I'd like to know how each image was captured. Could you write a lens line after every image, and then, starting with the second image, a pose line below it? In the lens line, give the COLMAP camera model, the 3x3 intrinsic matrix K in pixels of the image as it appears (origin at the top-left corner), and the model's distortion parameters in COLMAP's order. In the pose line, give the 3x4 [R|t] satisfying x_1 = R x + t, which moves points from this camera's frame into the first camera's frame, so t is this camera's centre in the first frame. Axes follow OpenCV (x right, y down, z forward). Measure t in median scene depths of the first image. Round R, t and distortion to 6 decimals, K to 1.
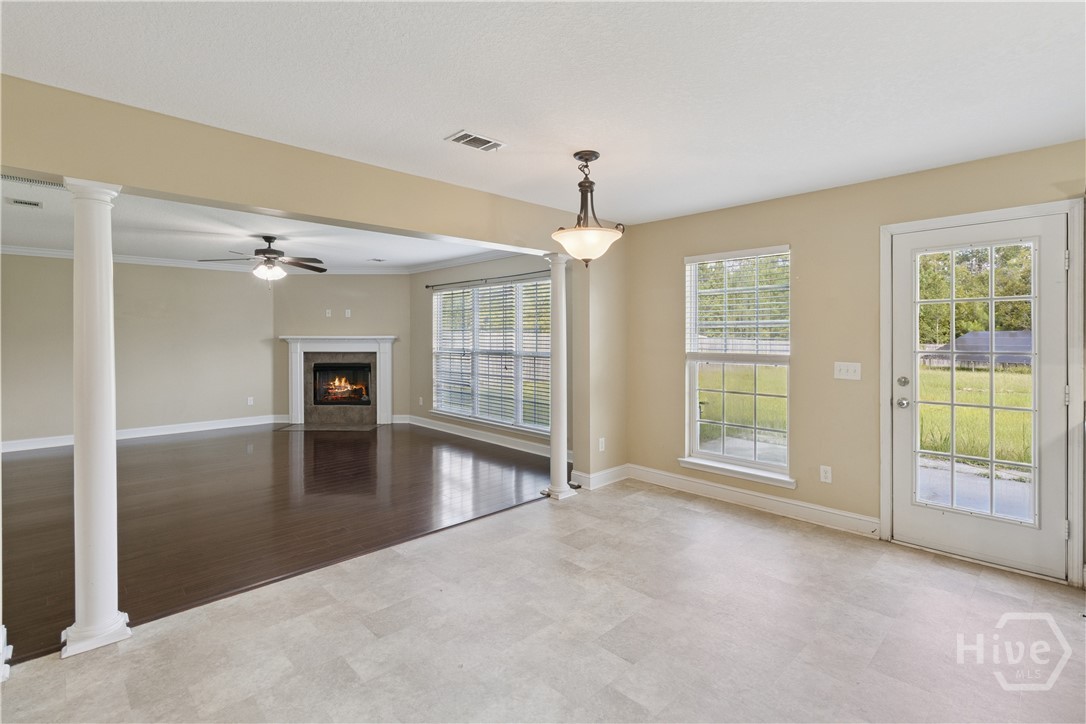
lens RADIAL K [[506.6, 0, 546.4], [0, 506.6, 335.4], [0, 0, 1]] dist [-0.001214, -0.000138]
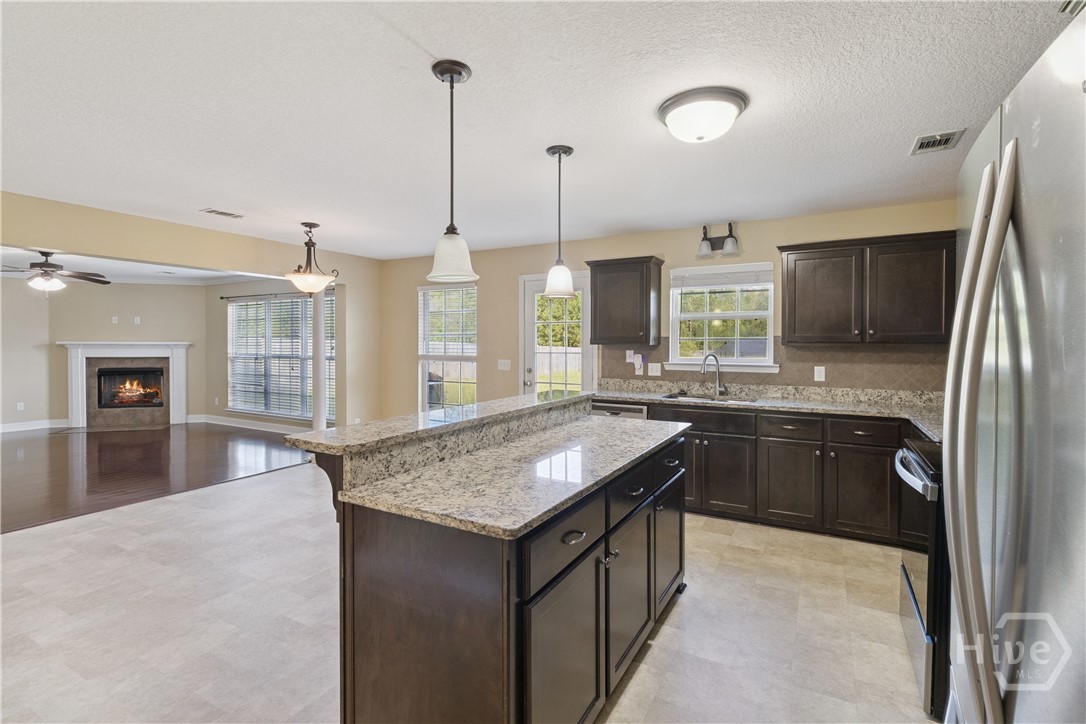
lens RADIAL K [[498.8, 0, 544.4], [0, 498.8, 347.8], [0, 0, 1]] dist [0.002842, 0.000385]
pose [[0.957062, 0.000415, 0.289883, 0.160531], [-0.003390, 0.999947, 0.009761, 0.000293], [-0.289863, -0.010325, 0.957012, -0.329672]]
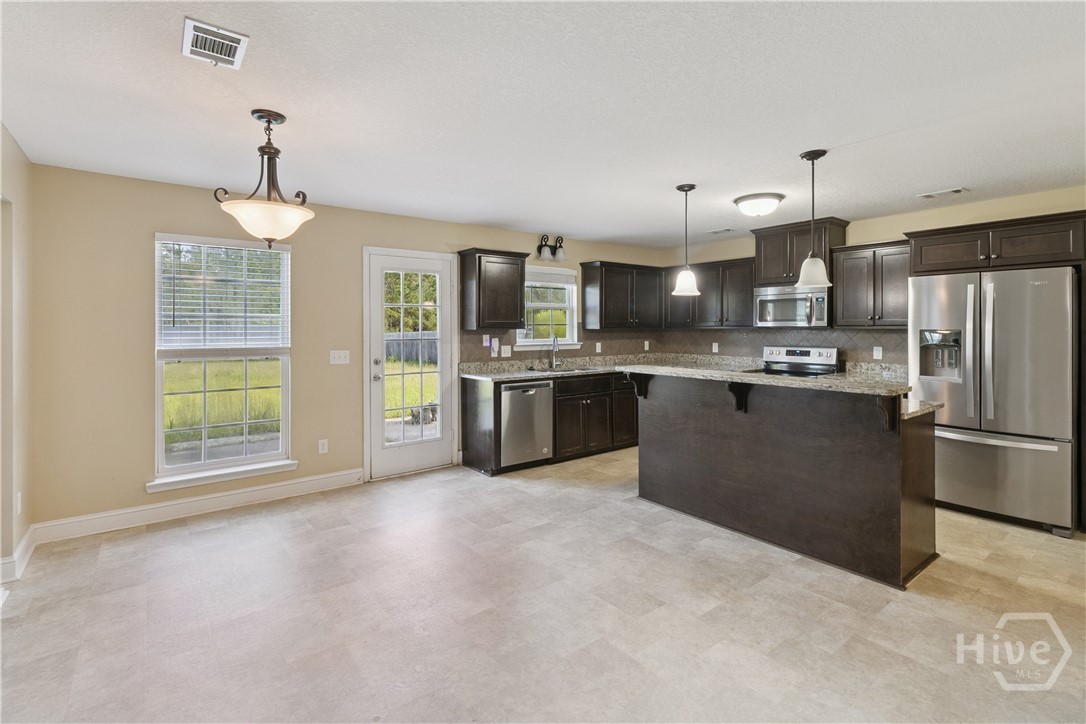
lens RADIAL K [[509.9, 0, 542.8], [0, 509.9, 325.1], [0, 0, 1]] dist [-0.000379, 0.000111]
pose [[0.109623, 0.005491, 0.993958, -0.360641], [0.003914, 0.999975, -0.005956, 0.000572], [-0.993966, 0.004544, 0.109598, 0.228330]]
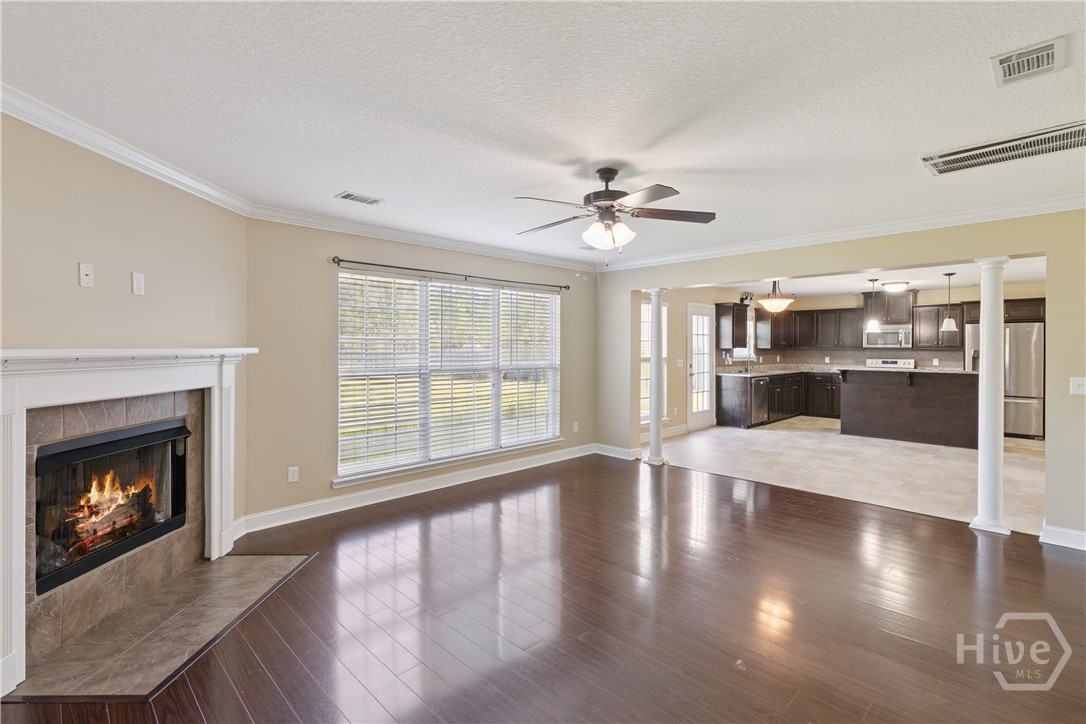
lens RADIAL K [[507.3, 0, 545.5], [0, 507.3, 343.4], [0, 0, 1]] dist [0.000820, 0.000133]
pose [[-0.009586, 0.007019, 0.999929, -1.023749], [-0.001600, 0.999974, -0.007035, -0.000545], [-0.999953, -0.001667, -0.009574, 0.996221]]
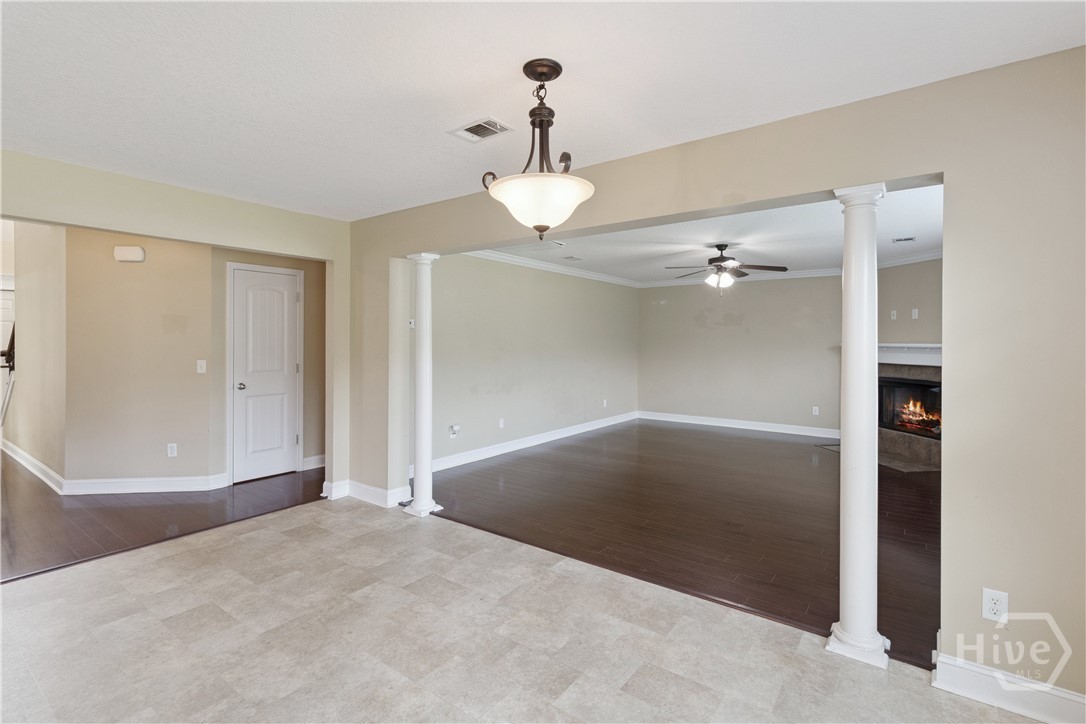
lens RADIAL K [[507.3, 0, 545.5], [0, 507.3, 343.4], [0, 0, 1]] dist [0.000820, 0.000133]
pose [[0.164222, 0.008139, -0.986390, 0.369778], [-0.007154, 0.999949, 0.007060, -0.001391], [0.986397, 0.005898, 0.164272, 0.451815]]
